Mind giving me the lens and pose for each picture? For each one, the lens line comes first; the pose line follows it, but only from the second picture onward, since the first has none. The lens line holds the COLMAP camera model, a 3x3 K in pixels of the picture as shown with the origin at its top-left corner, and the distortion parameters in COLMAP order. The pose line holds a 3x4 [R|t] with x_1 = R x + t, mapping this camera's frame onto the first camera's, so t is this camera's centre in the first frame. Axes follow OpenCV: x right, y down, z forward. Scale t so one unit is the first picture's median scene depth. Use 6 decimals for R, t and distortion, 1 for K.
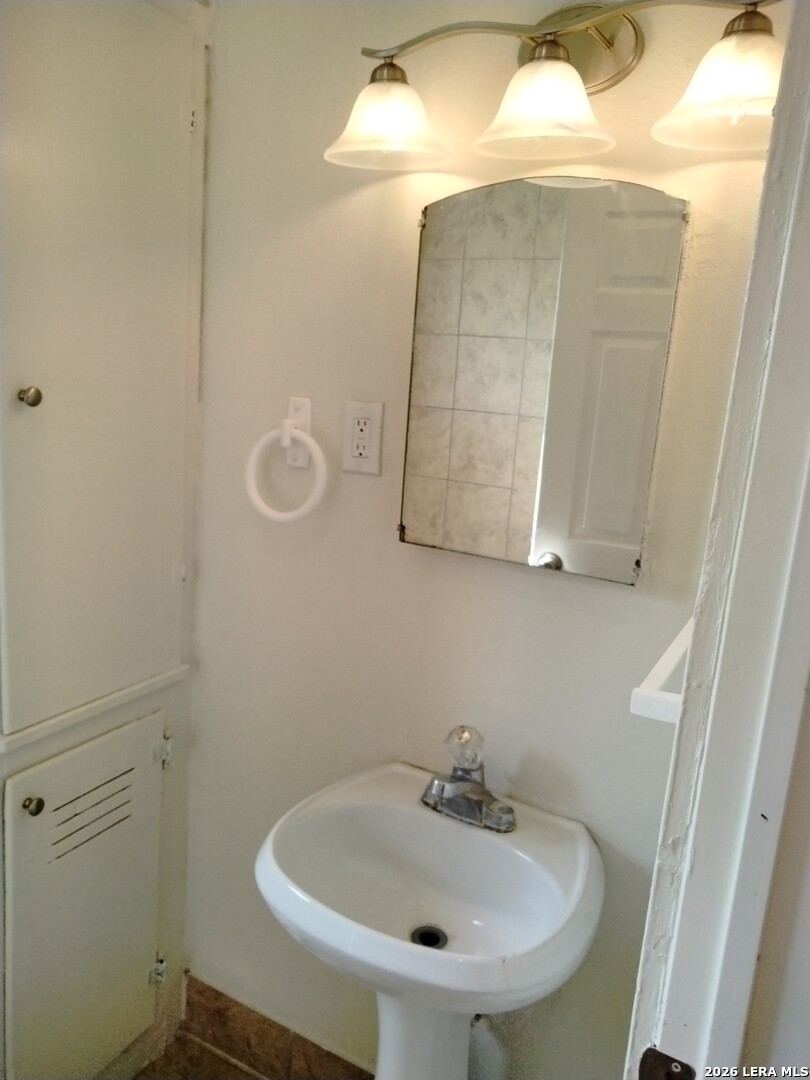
lens RADIAL K [[805.9, 0, 403.2], [0, 805.9, 552.6], [0, 0, 1]] dist [-0.002411, -0.005815]
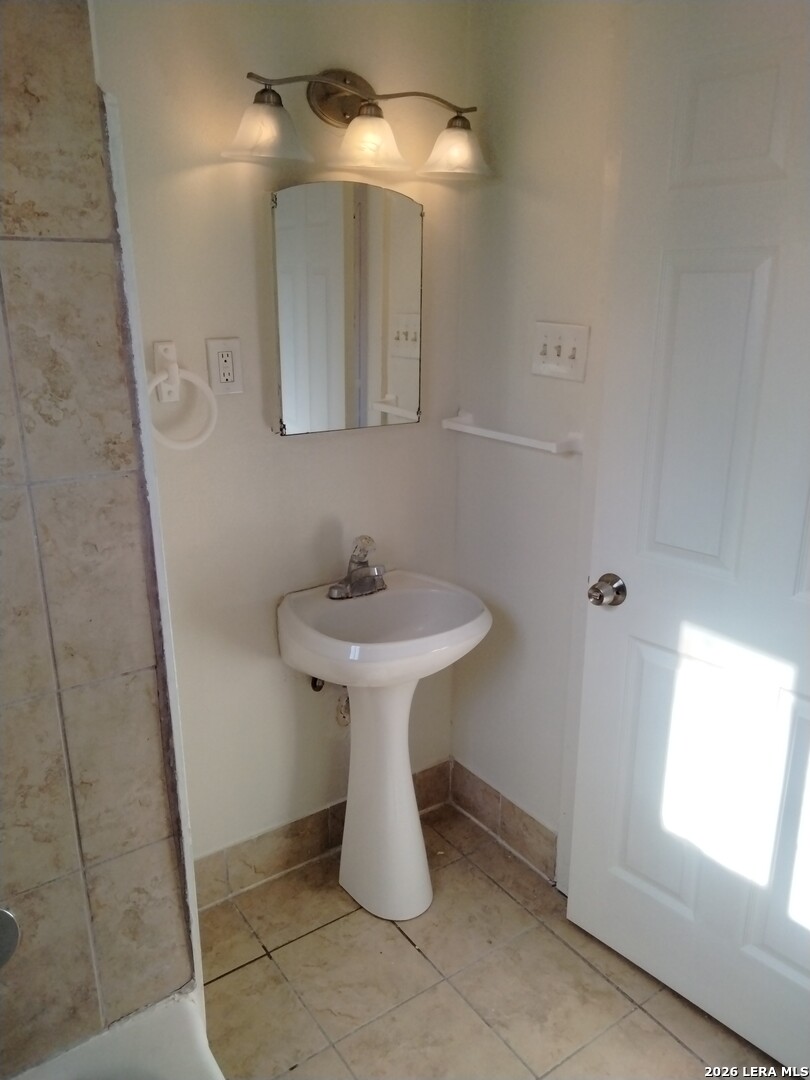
lens RADIAL K [[826.7, 0, 419.8], [0, 826.7, 541.7], [0, 0, 1]] dist [0.004434, 0.009144]
pose [[0.423473, -0.344269, 0.837944, -1.100590], [0.209357, 0.937128, 0.279215, -0.180943], [-0.881386, 0.057189, 0.468923, 0.119405]]
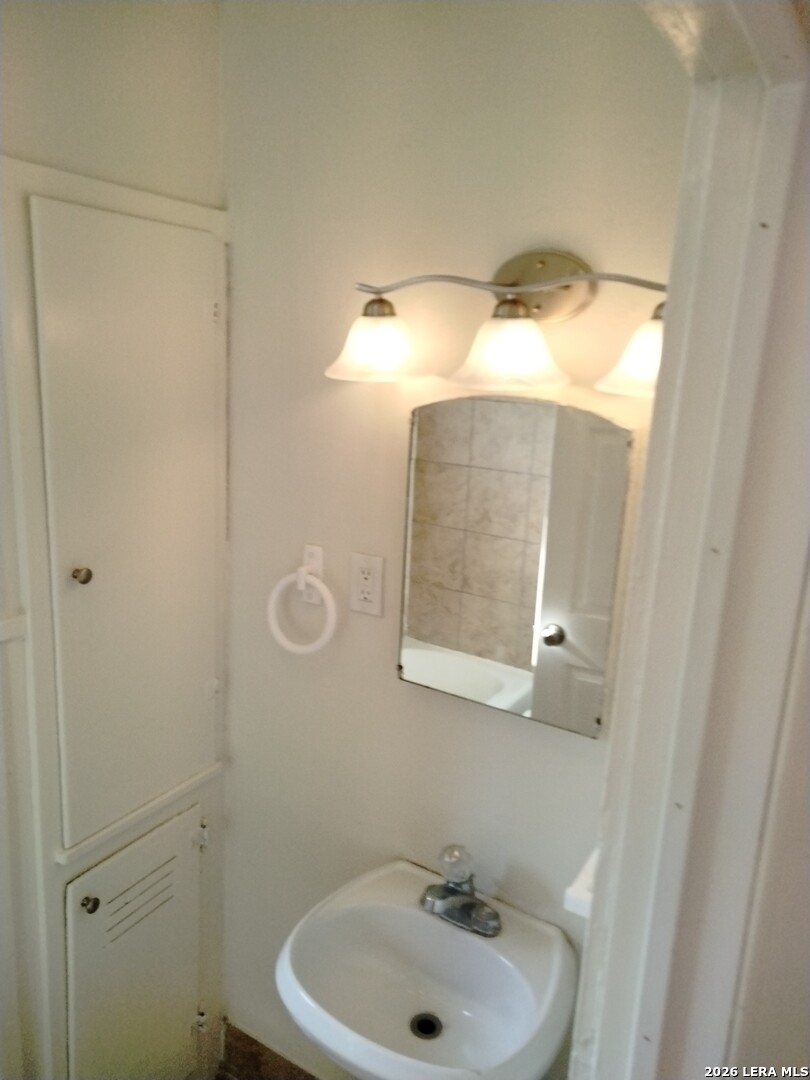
lens RADIAL K [[800.0, 0, 405.0], [0, 800.0, 540.0], [0, 0, 1]] dist [0.019244, -0.010080]
pose [[0.998812, -0.010094, -0.047676, 0.057416], [0.011087, 0.999726, 0.020612, -0.224298], [0.047455, -0.021116, 0.998650, -0.132889]]
